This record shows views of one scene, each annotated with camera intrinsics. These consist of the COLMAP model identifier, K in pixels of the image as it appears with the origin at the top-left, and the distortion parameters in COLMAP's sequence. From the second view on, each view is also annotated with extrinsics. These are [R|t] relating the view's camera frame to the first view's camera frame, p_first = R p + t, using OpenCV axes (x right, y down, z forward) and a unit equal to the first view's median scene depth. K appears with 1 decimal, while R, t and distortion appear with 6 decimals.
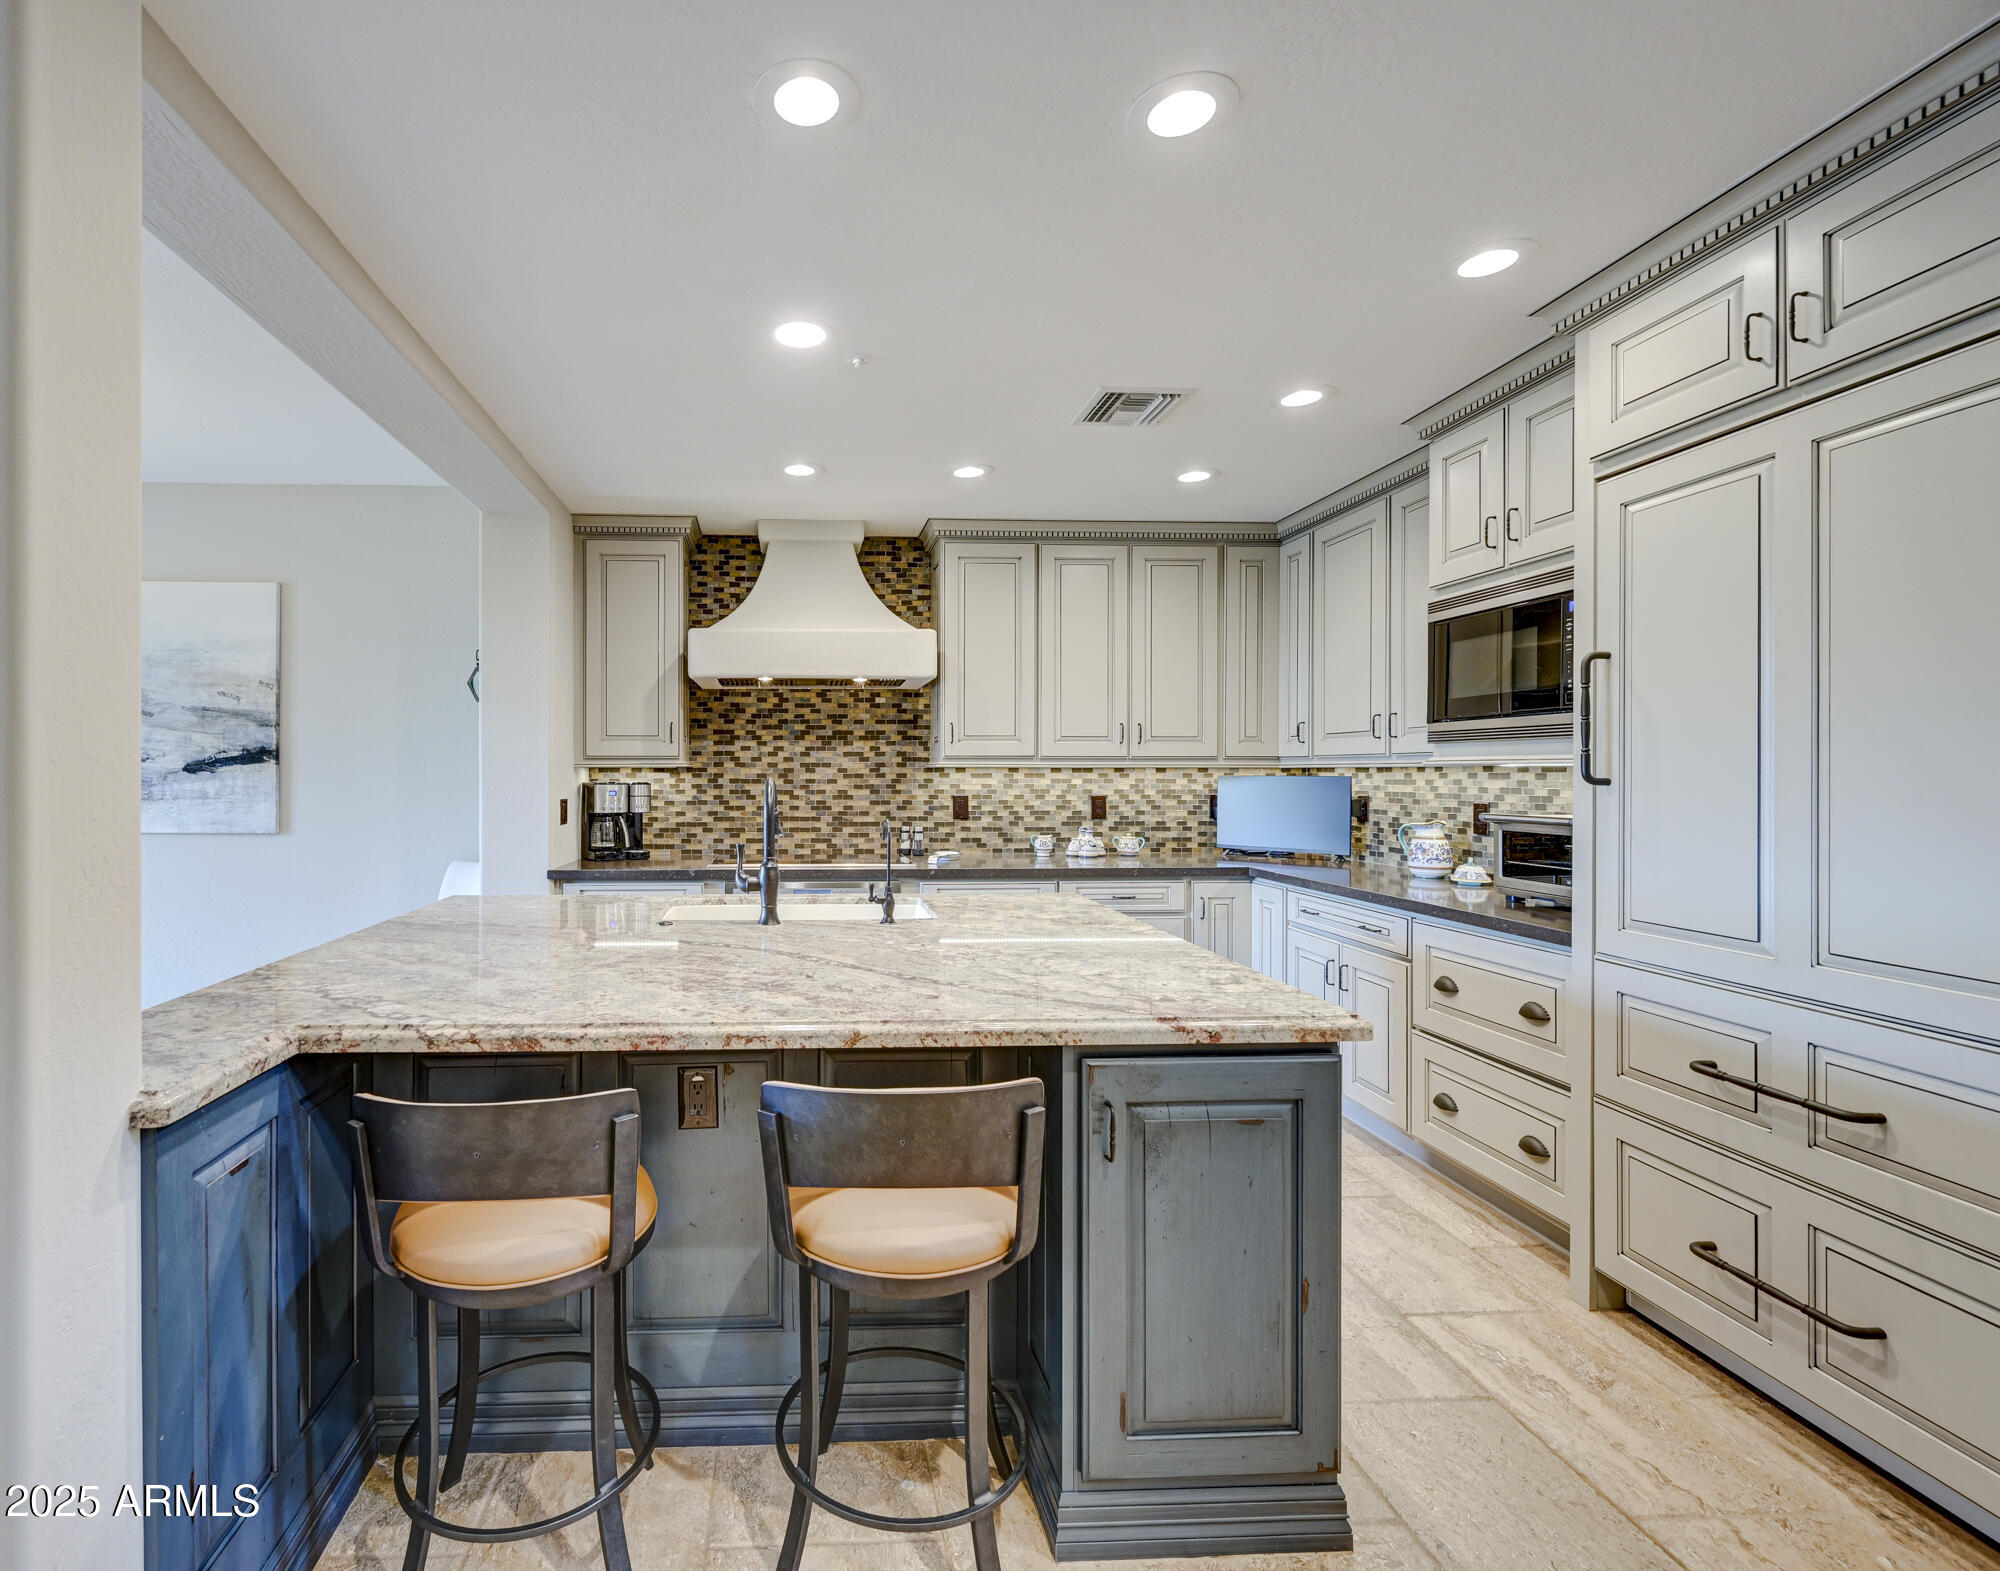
lens RADIAL K [[929.1, 0, 824.6], [0, 929.1, 774.5], [0, 0, 1]] dist [-0.000665, 0.000037]
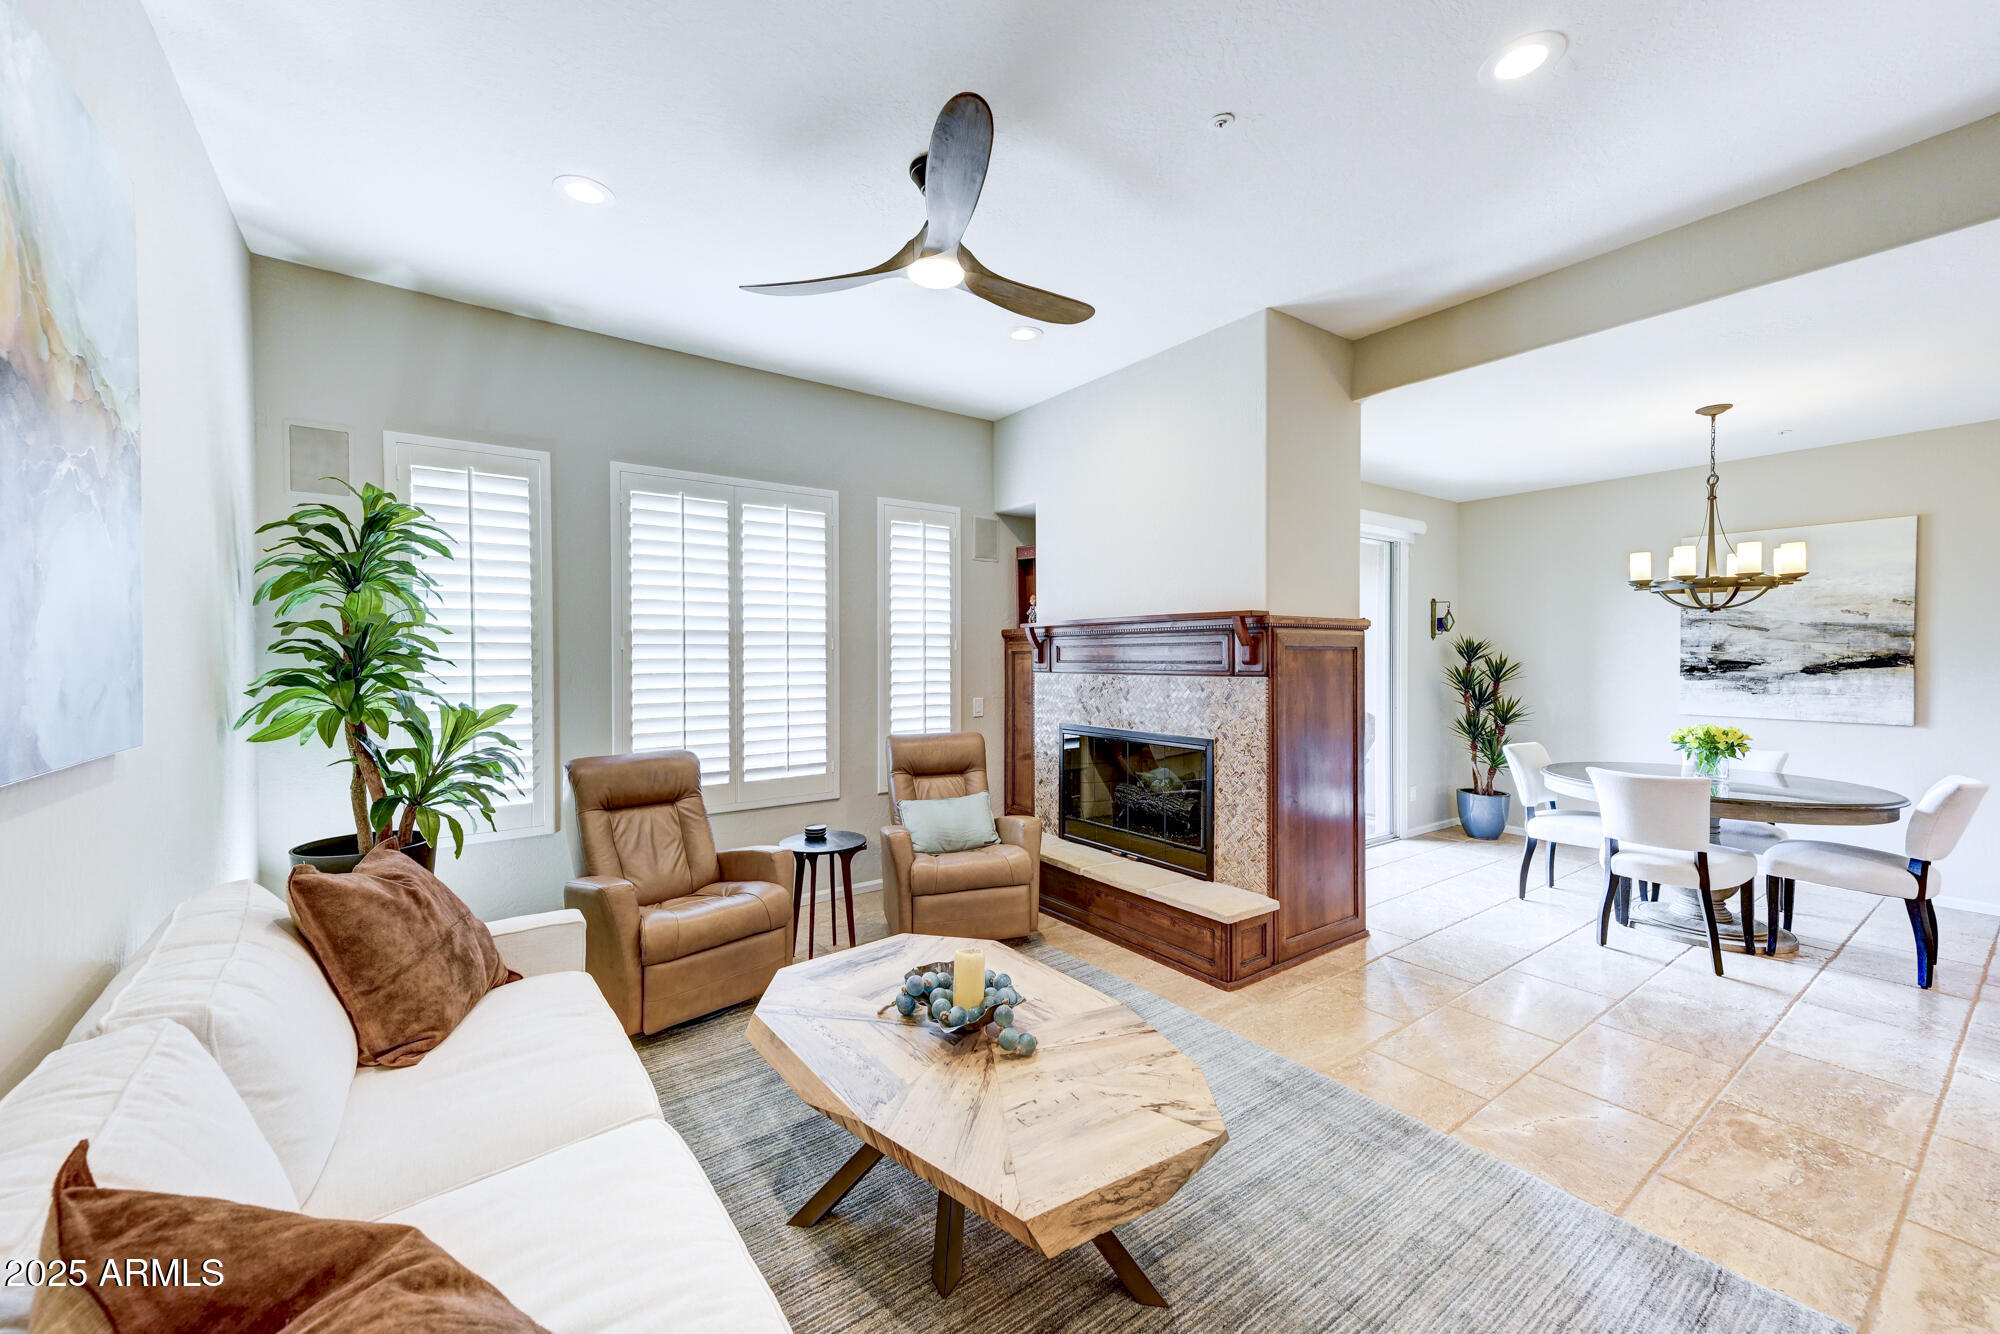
lens RADIAL K [[775.6, 0, 998.0], [0, 775.6, 657.2], [0, 0, 1]] dist [0.031146, 0.000355]
pose [[0.567649, 0.000838, -0.823270, -0.394913], [-0.001424, 0.999999, 0.000036, -0.022791], [0.823270, 0.001152, 0.567649, -0.548220]]
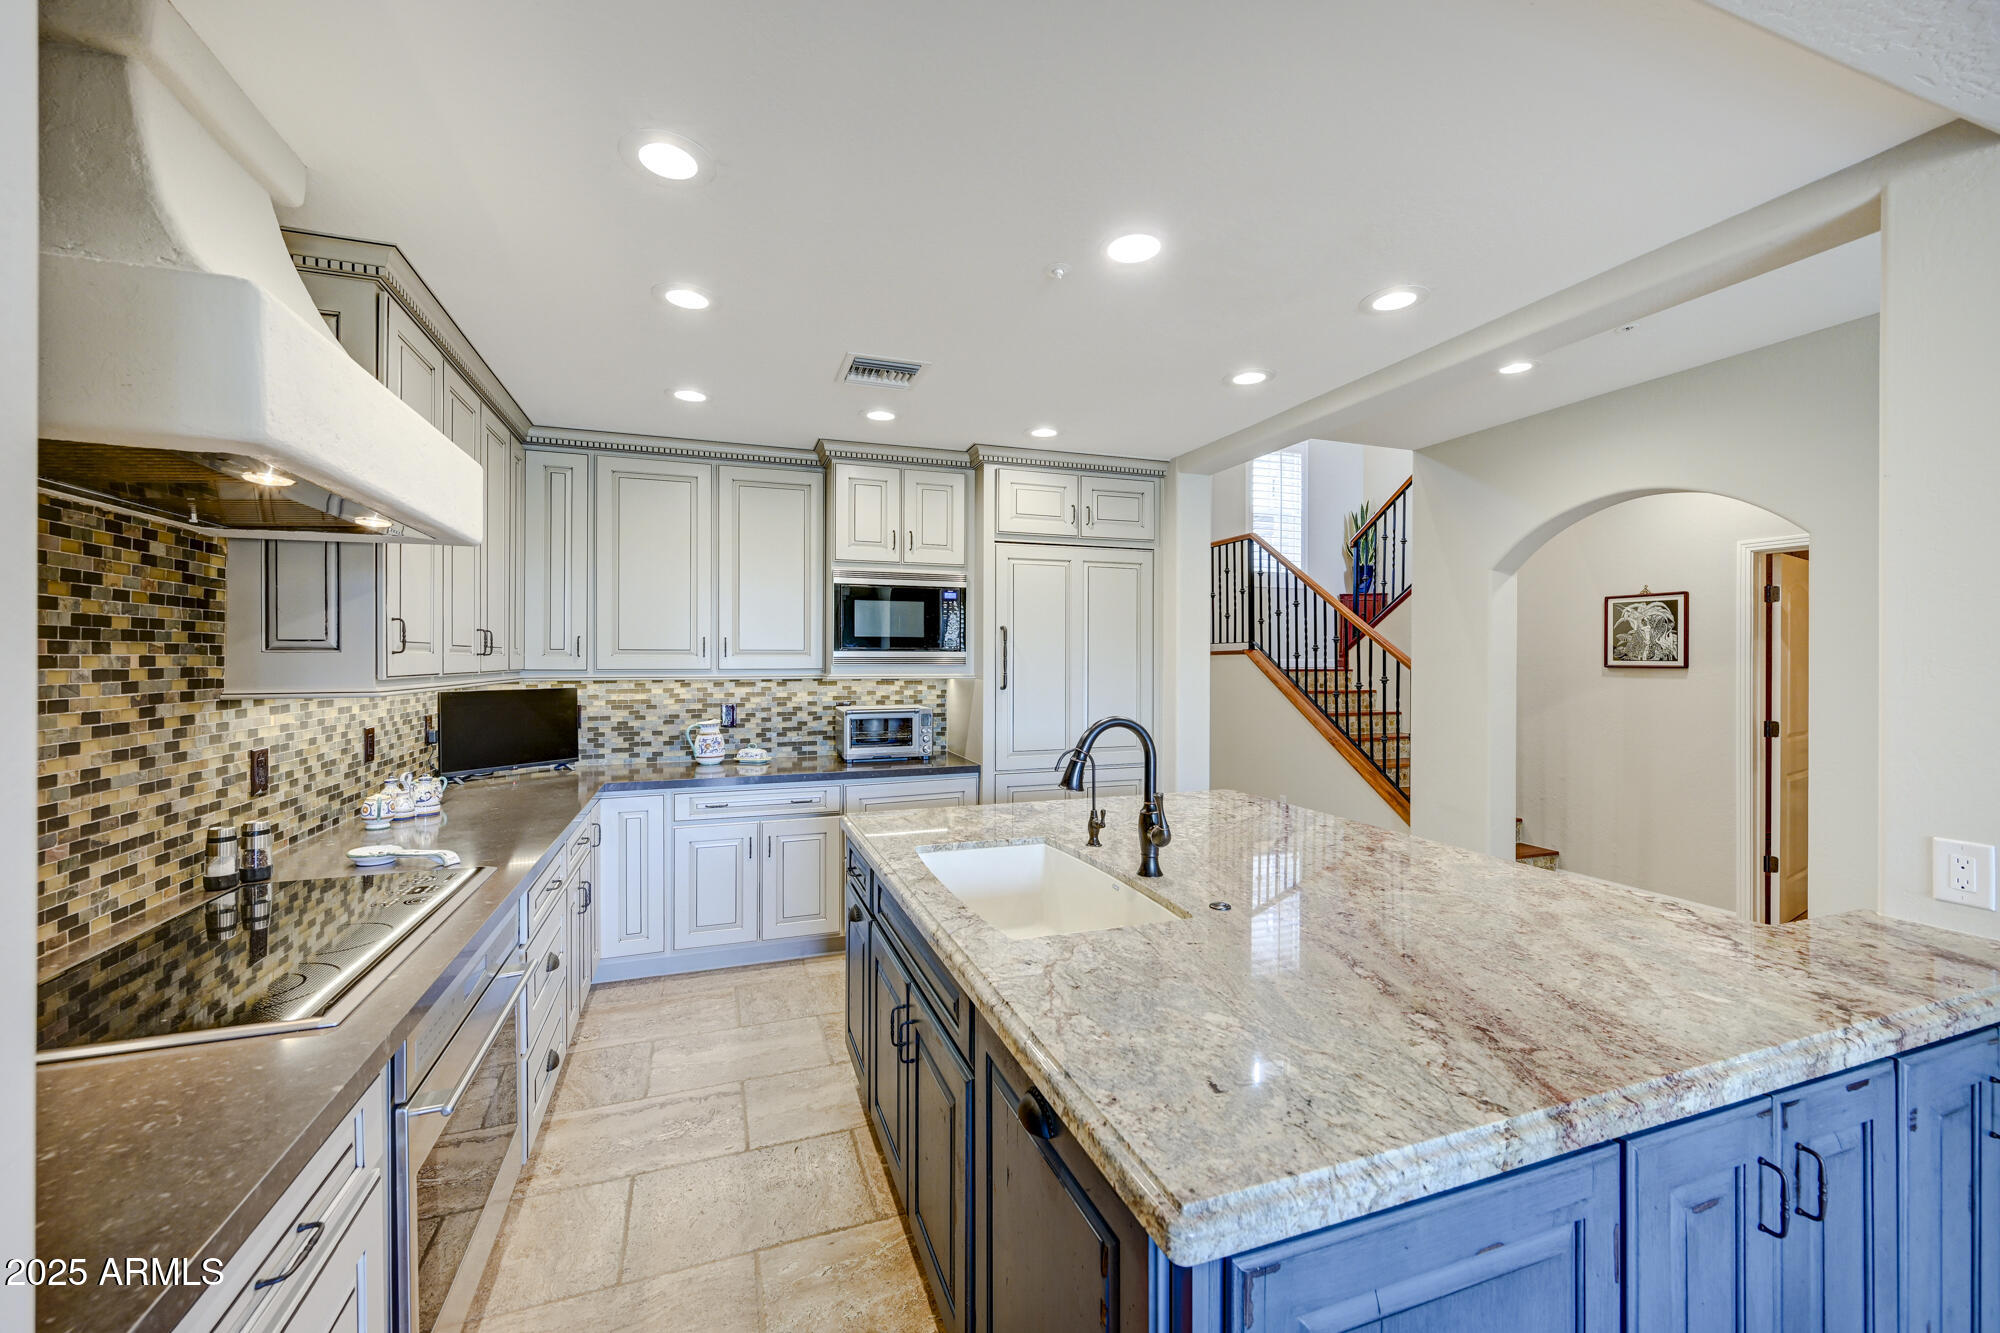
lens RADIAL K [[790.1, 0, 999.0], [0, 790.1, 658.8], [0, 0, 1]] dist [0.000109, 0.000050]
pose [[-0.306796, -0.000700, 0.951775, -0.409687], [0.002179, 0.999997, 0.001438, -0.028725], [-0.951773, 0.002515, -0.306793, 0.743688]]
